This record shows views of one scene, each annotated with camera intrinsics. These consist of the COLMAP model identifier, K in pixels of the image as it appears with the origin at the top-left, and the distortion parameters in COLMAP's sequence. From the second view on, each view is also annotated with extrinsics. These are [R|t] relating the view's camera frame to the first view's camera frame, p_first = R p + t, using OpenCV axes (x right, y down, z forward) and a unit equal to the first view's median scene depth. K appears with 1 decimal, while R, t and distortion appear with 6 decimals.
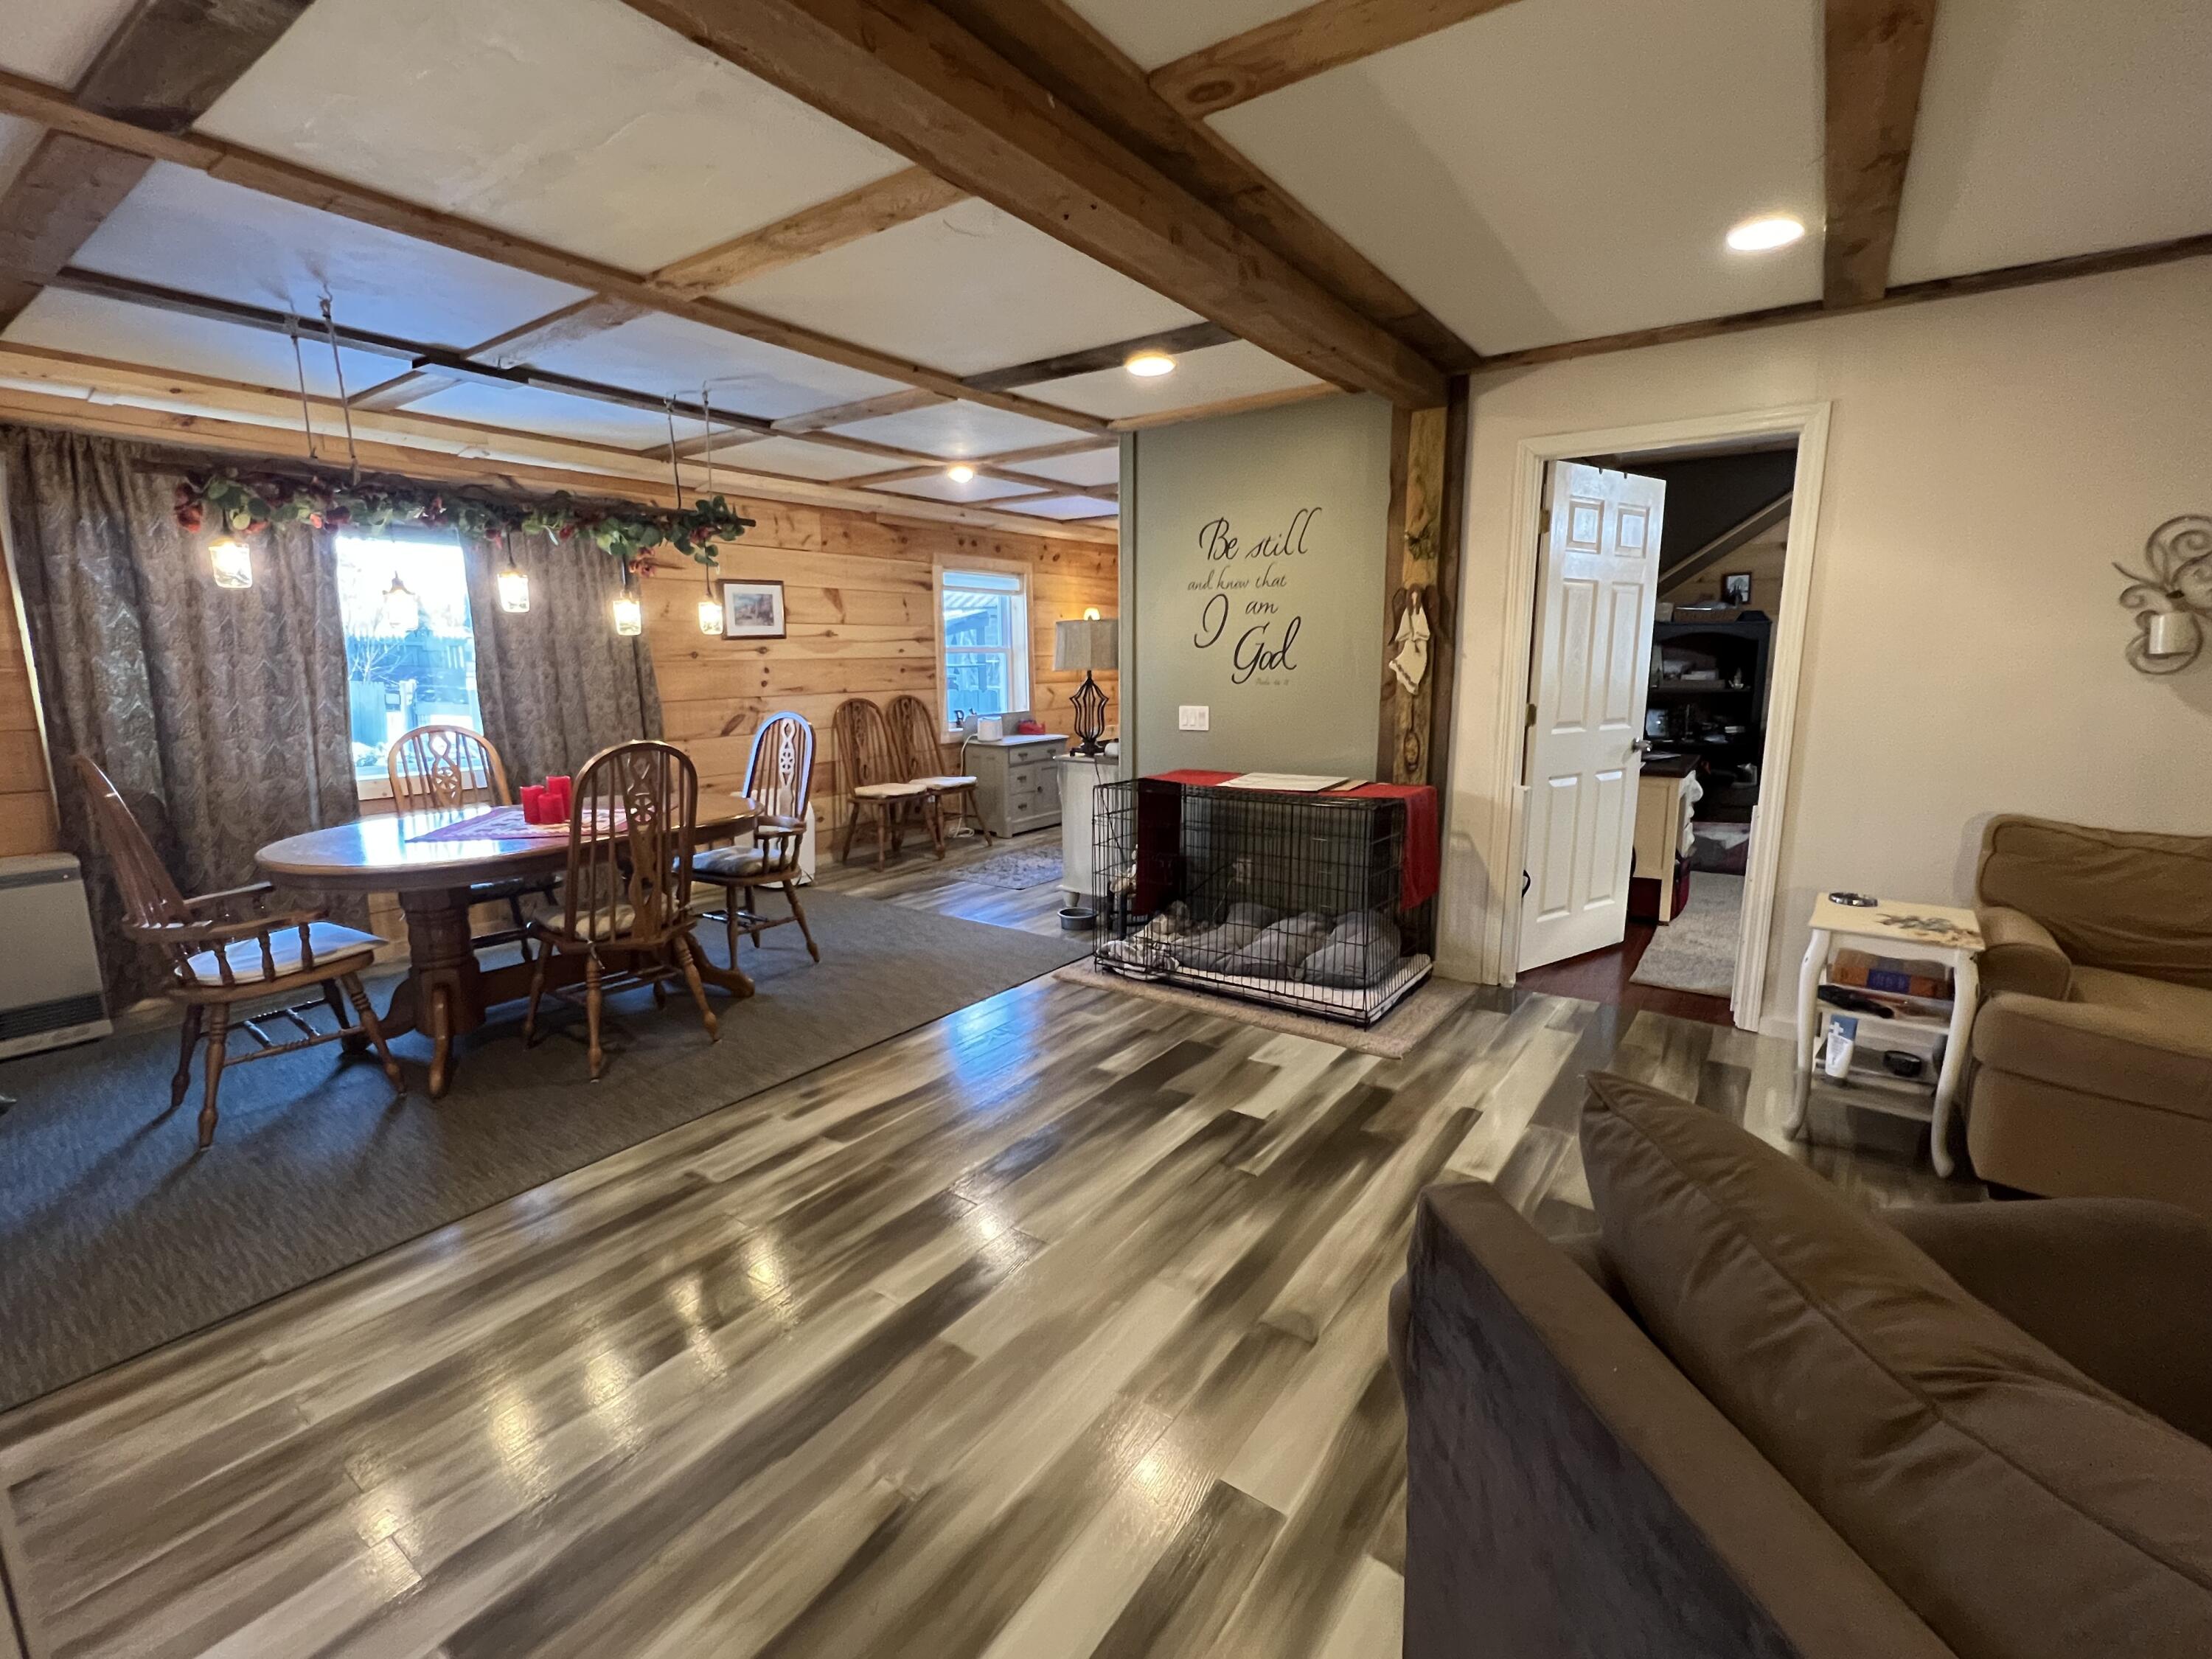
lens RADIAL K [[989.7, 0, 1096.8], [0, 989.7, 828.5], [0, 0, 1]] dist [0.001505, 0.000109]
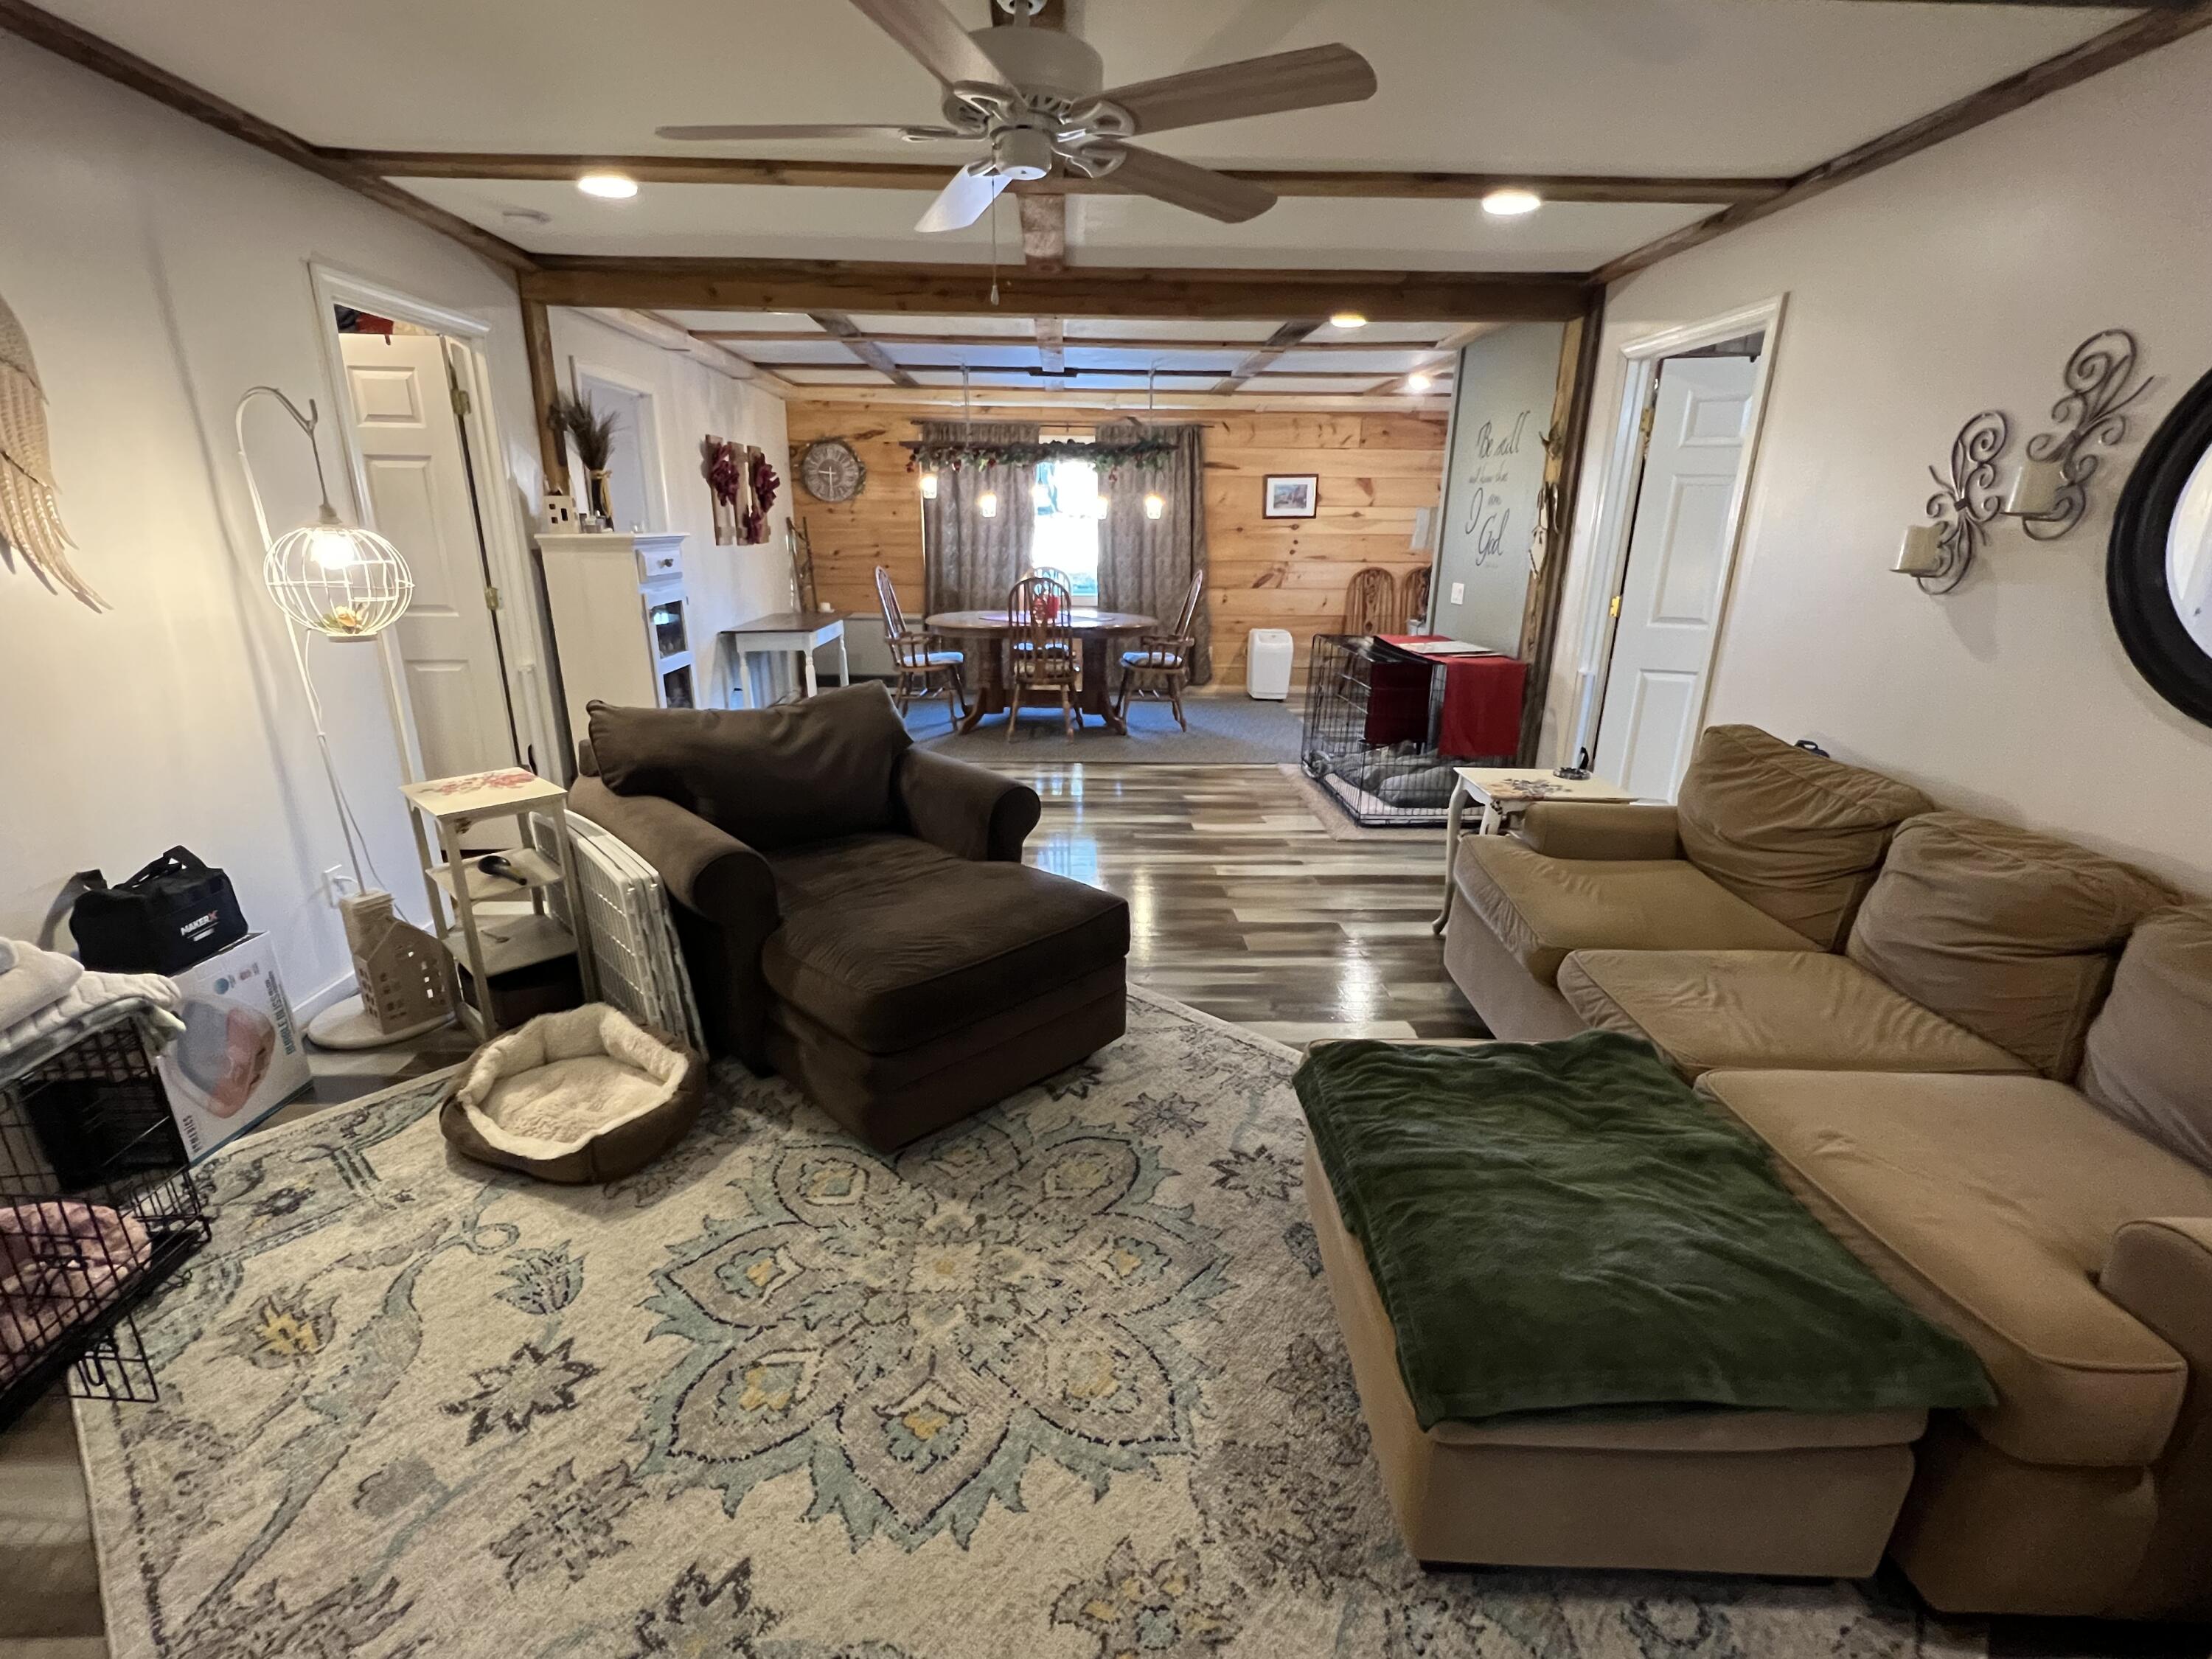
lens RADIAL K [[989.7, 0, 1104.3], [0, 989.7, 836.2], [0, 0, 1]] dist [0.001505, 0.000109]
pose [[0.614076, 0.253485, -0.747433, 0.805572], [-0.151075, 0.967261, 0.203917, -0.006780], [0.774653, -0.012302, 0.632267, -0.098432]]
